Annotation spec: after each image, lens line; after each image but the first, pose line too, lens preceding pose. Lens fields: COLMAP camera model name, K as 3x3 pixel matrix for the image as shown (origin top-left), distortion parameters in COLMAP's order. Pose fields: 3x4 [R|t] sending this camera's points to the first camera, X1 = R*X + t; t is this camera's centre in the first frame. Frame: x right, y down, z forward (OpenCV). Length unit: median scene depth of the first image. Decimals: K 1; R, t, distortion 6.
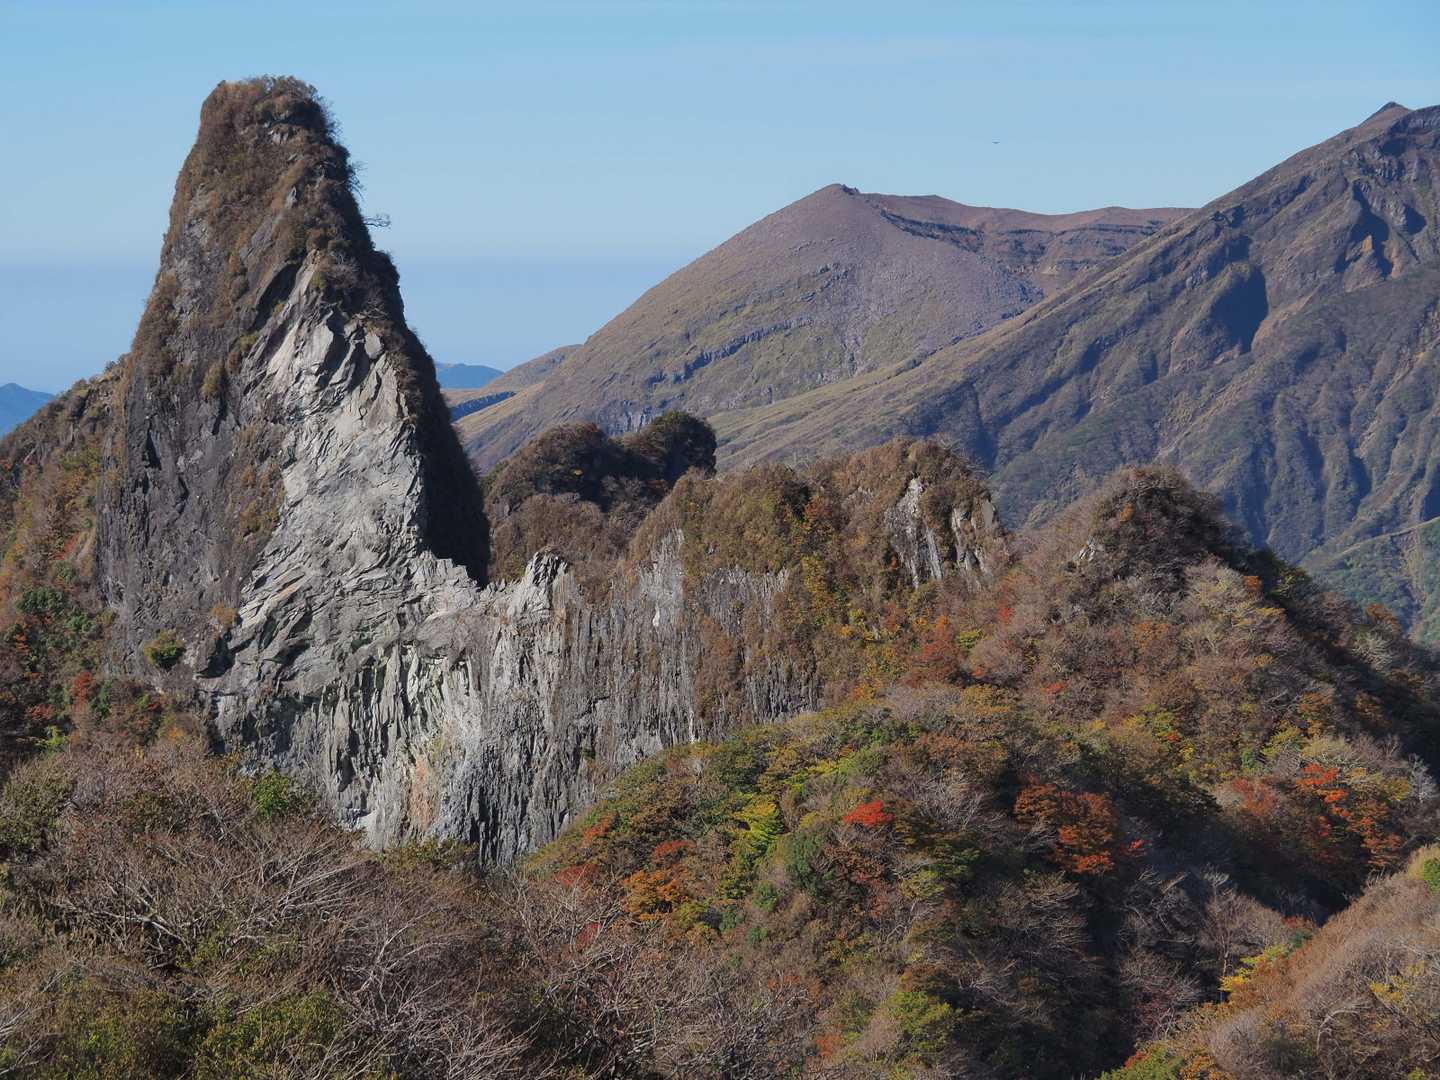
lens RADIAL K [[3529.2, 0, 719.4], [0, 3529.2, 539.1], [0, 0, 1]] dist [-0.024078, 0.000000]
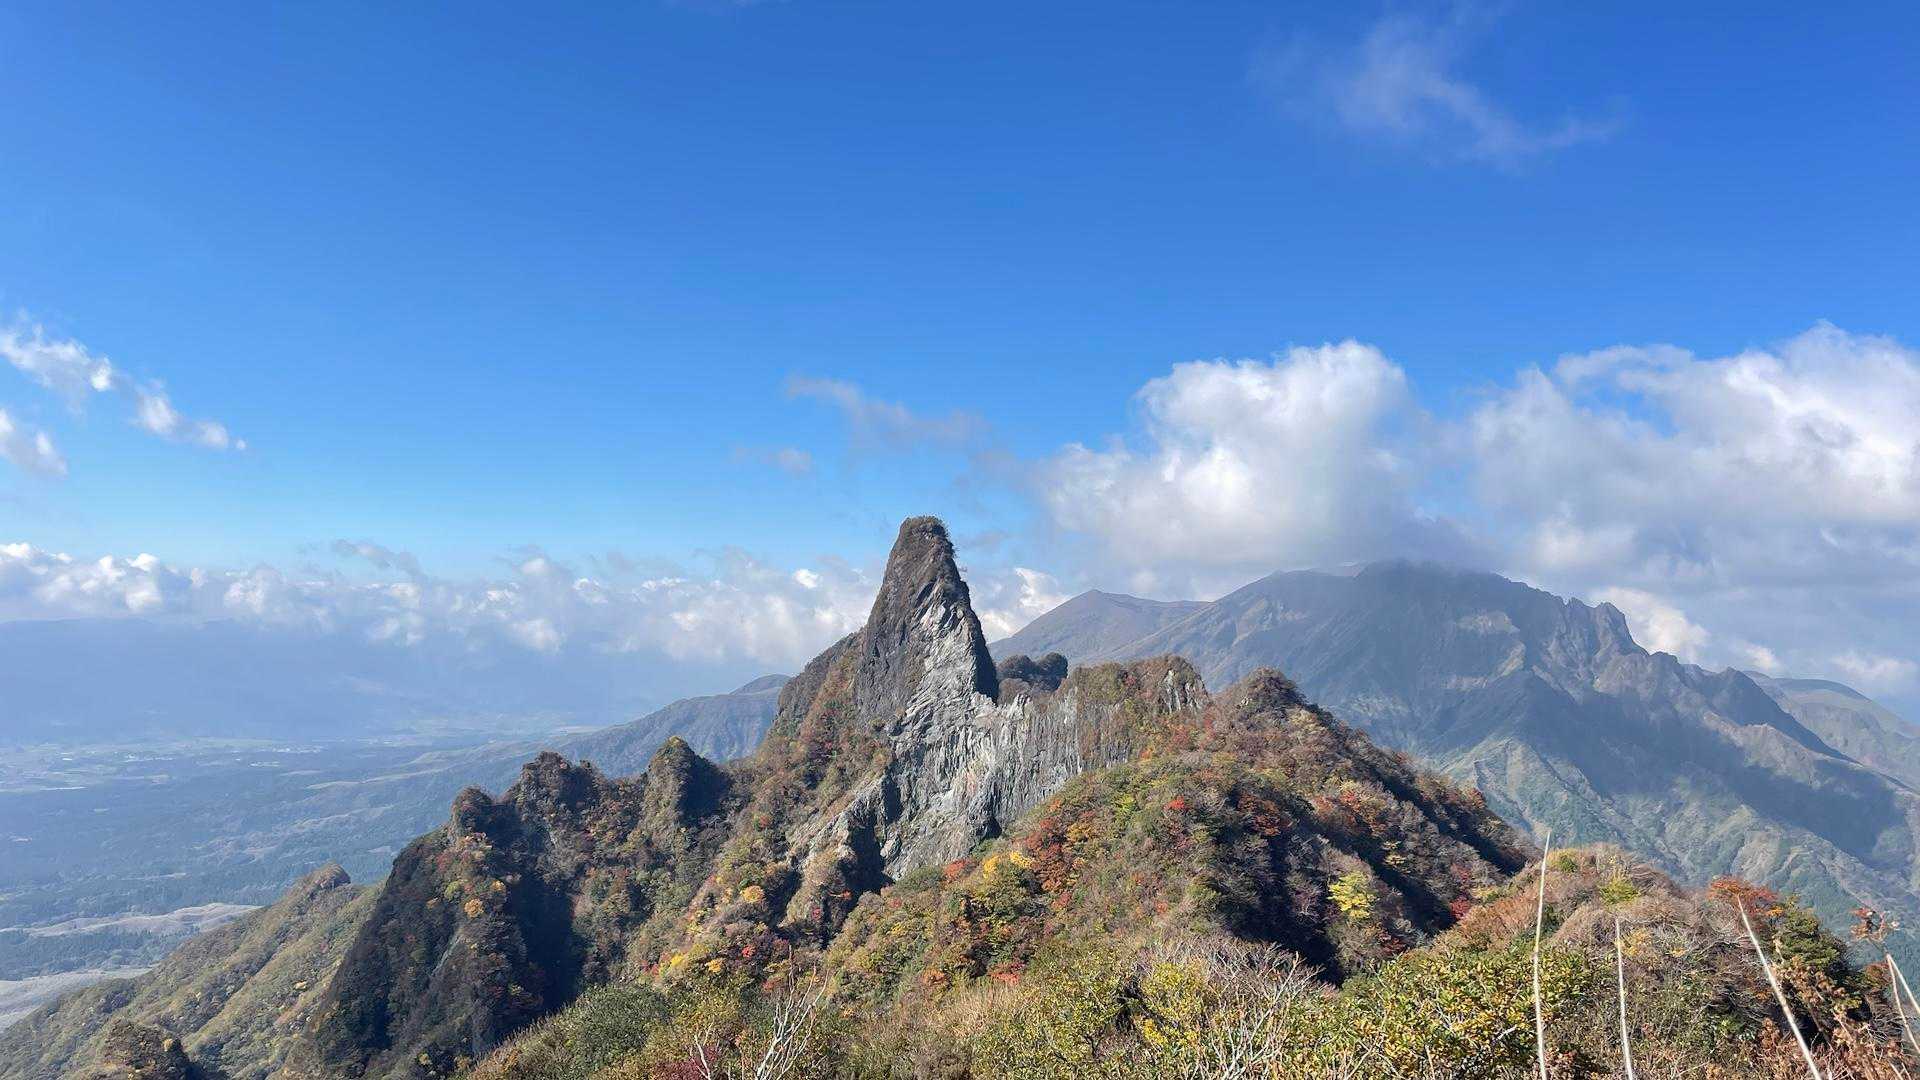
lens RADIAL K [[1583.1, 0, 959.0], [0, 1583.1, 542.6], [0, 0, 1]] dist [0.017568, -0.001163]
pose [[0.992895, 0.036008, -0.113412, 0.032717], [-0.045266, 0.995755, -0.080147, -0.011417], [0.110044, 0.084711, 0.990310, -0.180981]]
